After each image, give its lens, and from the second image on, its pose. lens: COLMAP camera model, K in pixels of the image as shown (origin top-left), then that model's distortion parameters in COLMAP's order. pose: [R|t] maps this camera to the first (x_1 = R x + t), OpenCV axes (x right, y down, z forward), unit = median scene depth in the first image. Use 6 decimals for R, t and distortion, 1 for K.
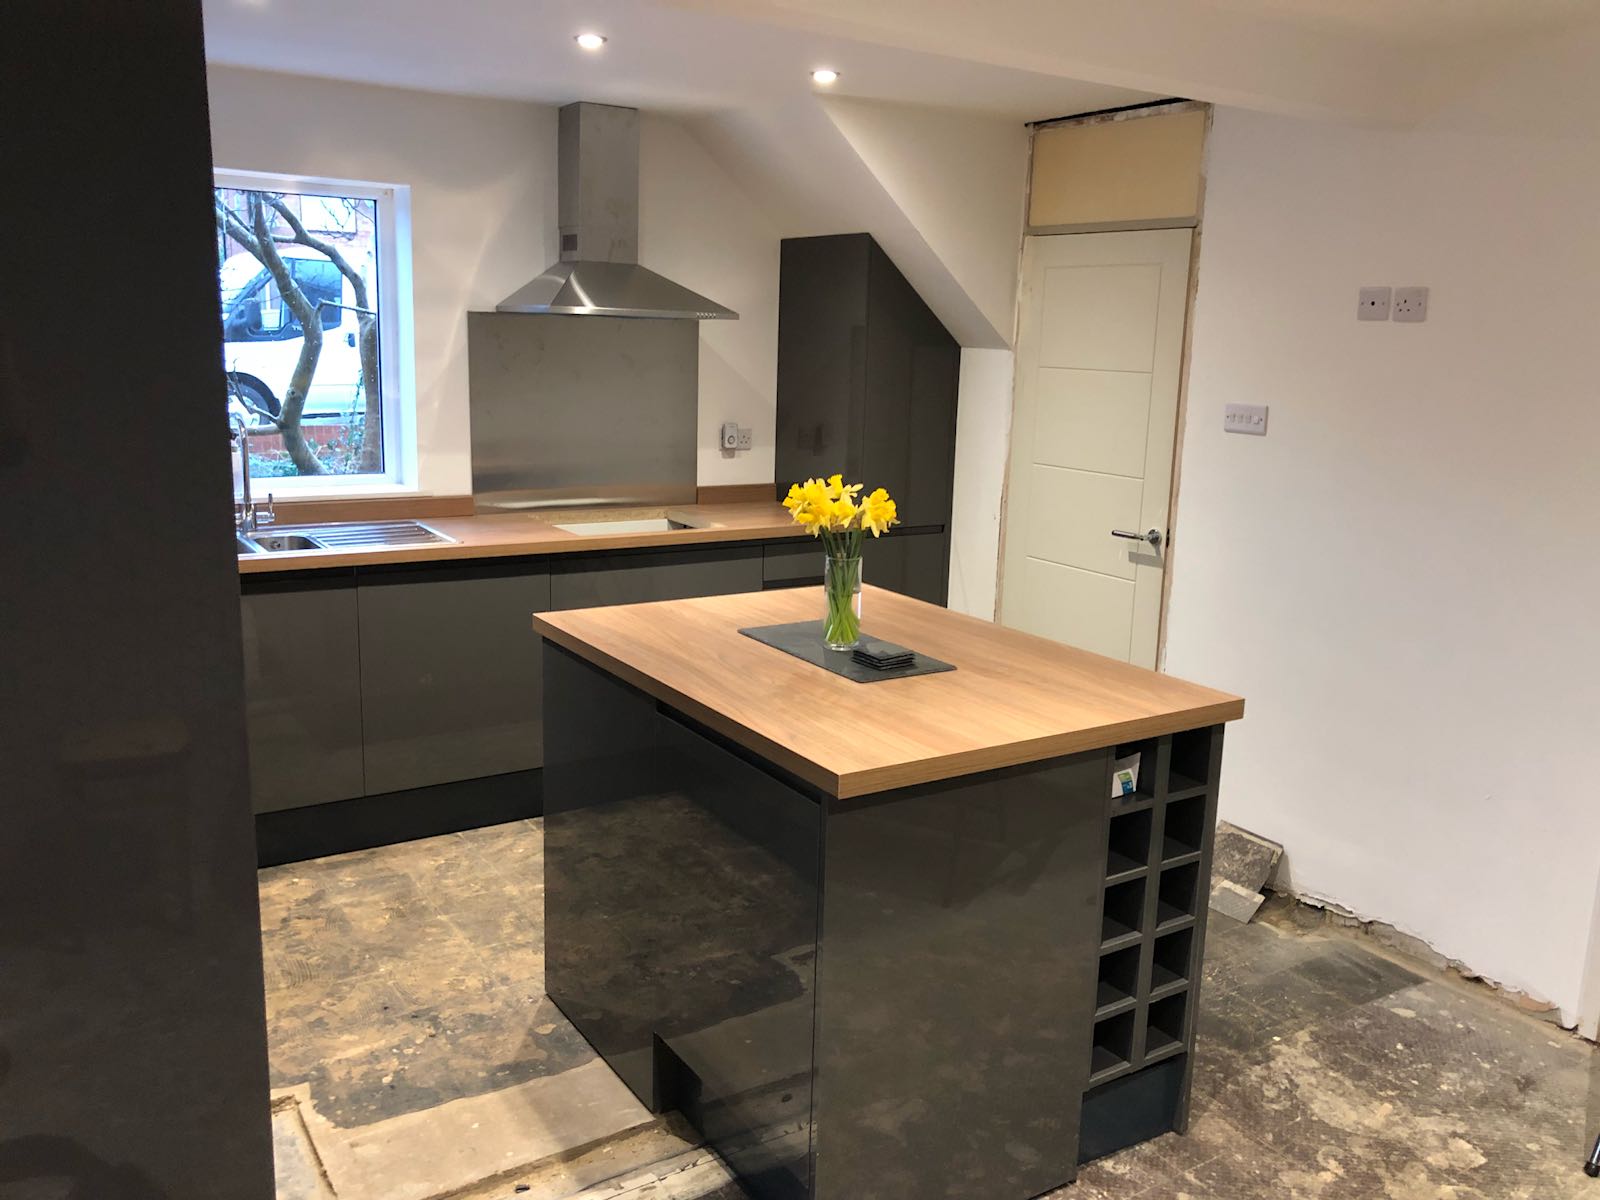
lens RADIAL K [[1318.0, 0, 825.6], [0, 1318.0, 592.2], [0, 0, 1]] dist [0.034288, -0.013167]
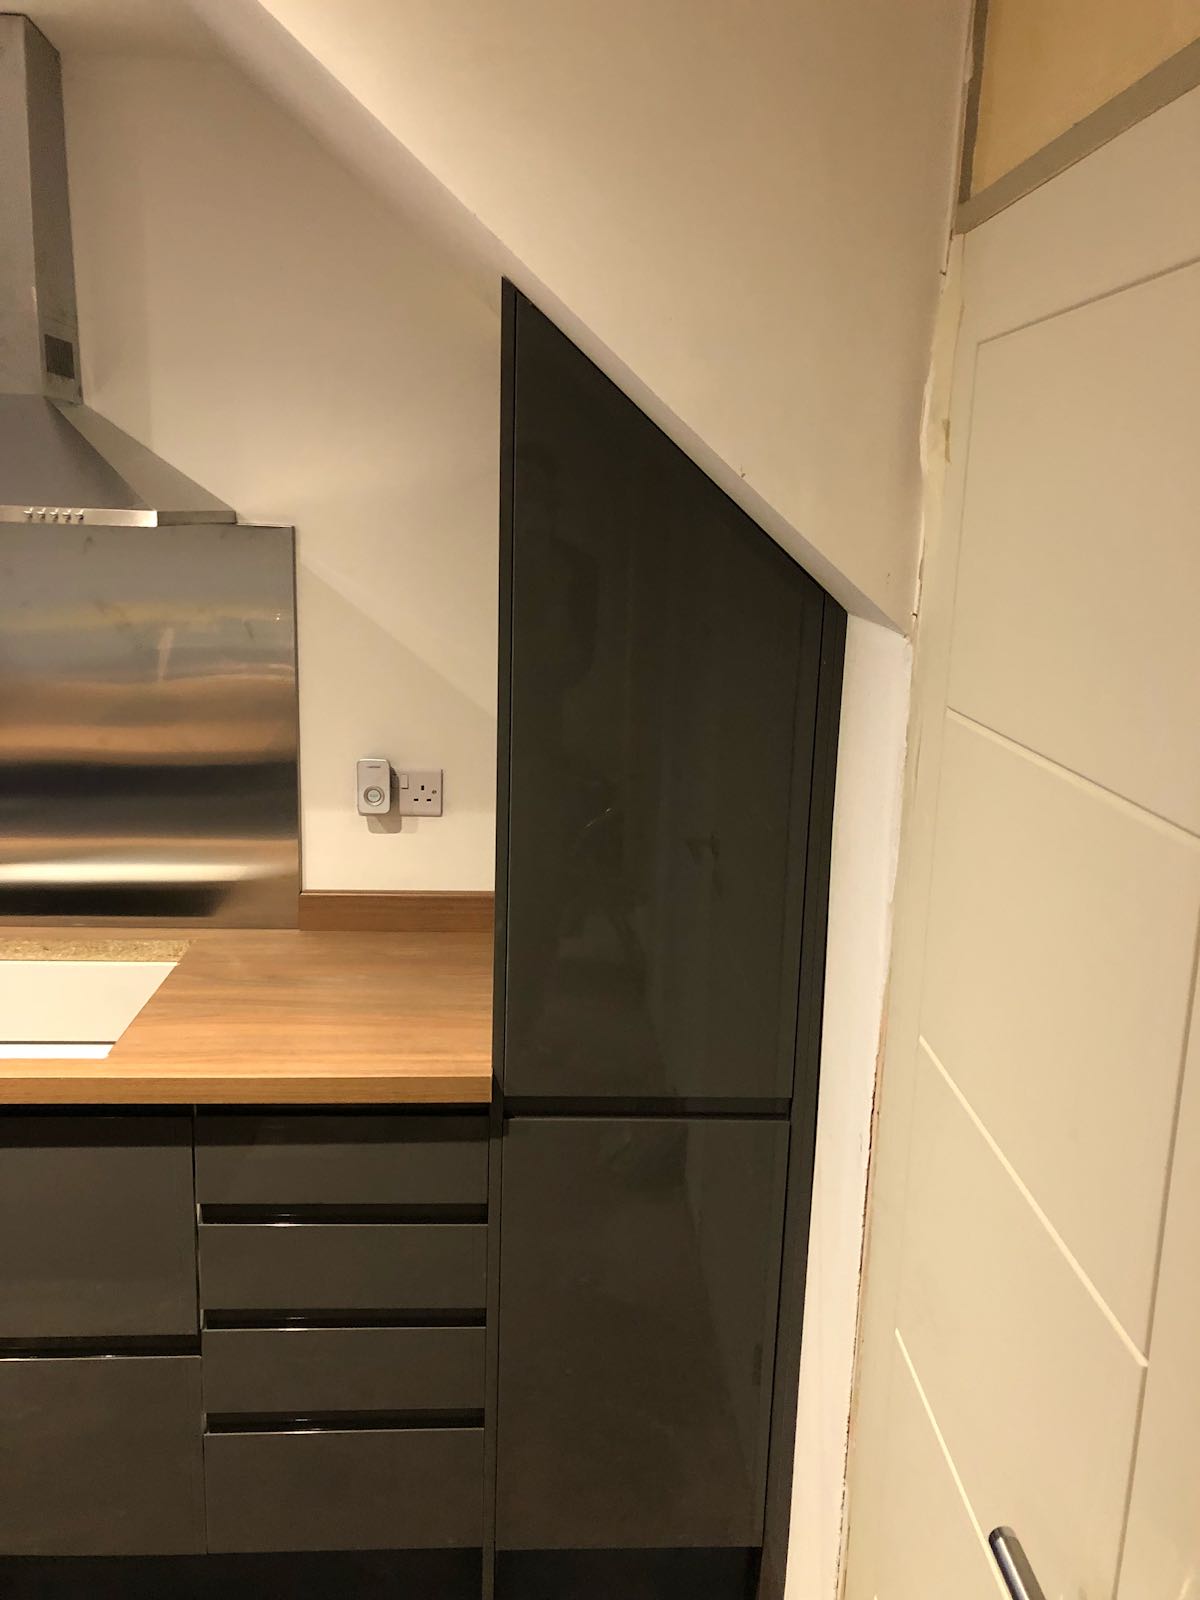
lens RADIAL K [[1360.5, 0, 600.3], [0, 1360.5, 750.1], [0, 0, 1]] dist [0.001766, -0.003210]
pose [[0.854174, 0.088301, -0.512436, 0.223280], [-0.106128, 0.994337, -0.005563, -0.136307], [0.509043, 0.059135, 0.858707, 0.649591]]
